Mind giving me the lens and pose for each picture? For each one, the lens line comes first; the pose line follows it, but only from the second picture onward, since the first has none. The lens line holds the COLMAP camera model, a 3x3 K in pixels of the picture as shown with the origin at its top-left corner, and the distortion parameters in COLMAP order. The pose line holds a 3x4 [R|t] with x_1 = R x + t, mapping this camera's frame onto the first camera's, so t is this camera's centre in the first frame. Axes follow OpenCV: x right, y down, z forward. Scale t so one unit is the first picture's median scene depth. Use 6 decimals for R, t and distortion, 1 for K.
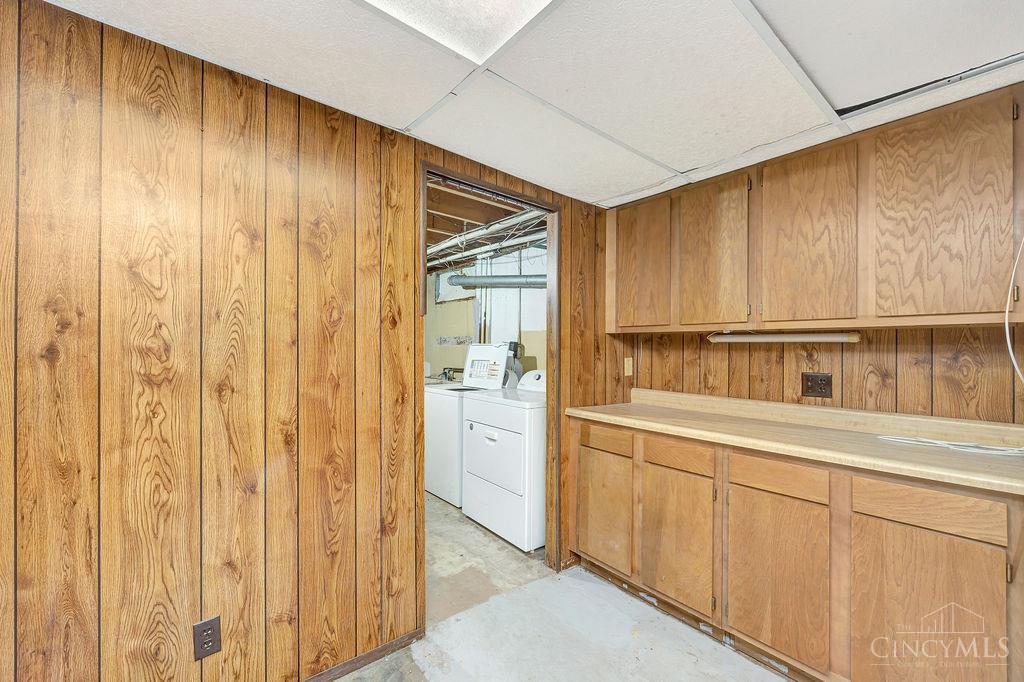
lens RADIAL K [[394.5, 0, 510.5], [0, 394.5, 343.5], [0, 0, 1]] dist [-0.012950, 0.000062]
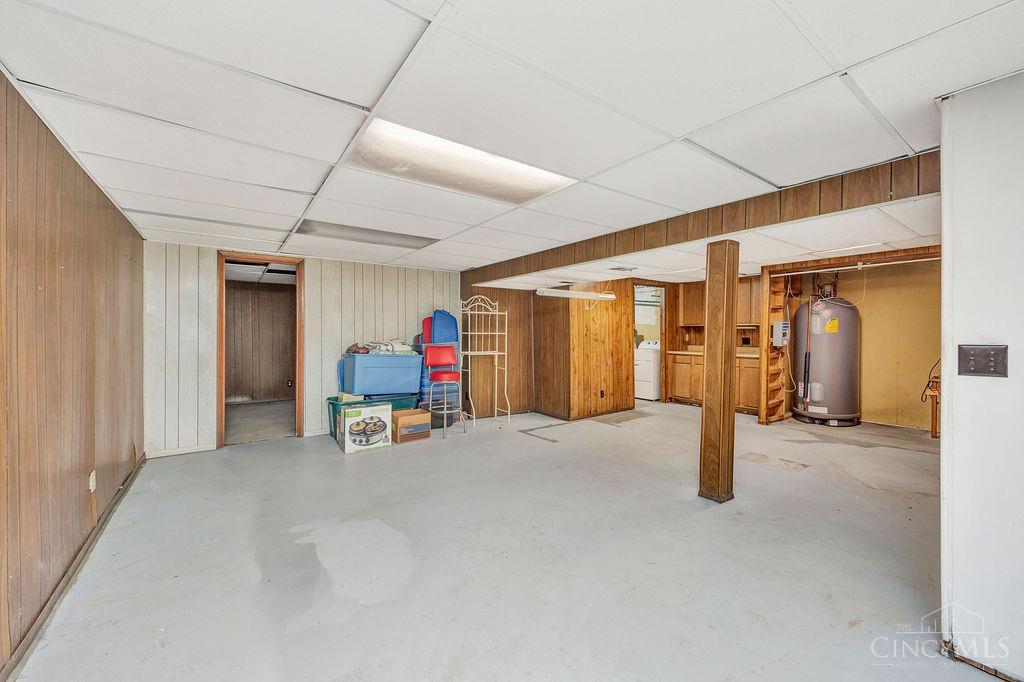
lens RADIAL K [[394.5, 0, 508.8], [0, 394.5, 340.4], [0, 0, 1]] dist [-0.012950, 0.000062]
pose [[0.996199, -0.017158, -0.085406, -0.932919], [0.020381, 0.999107, 0.037005, -0.066499], [0.084694, -0.038605, 0.995659, -2.437660]]
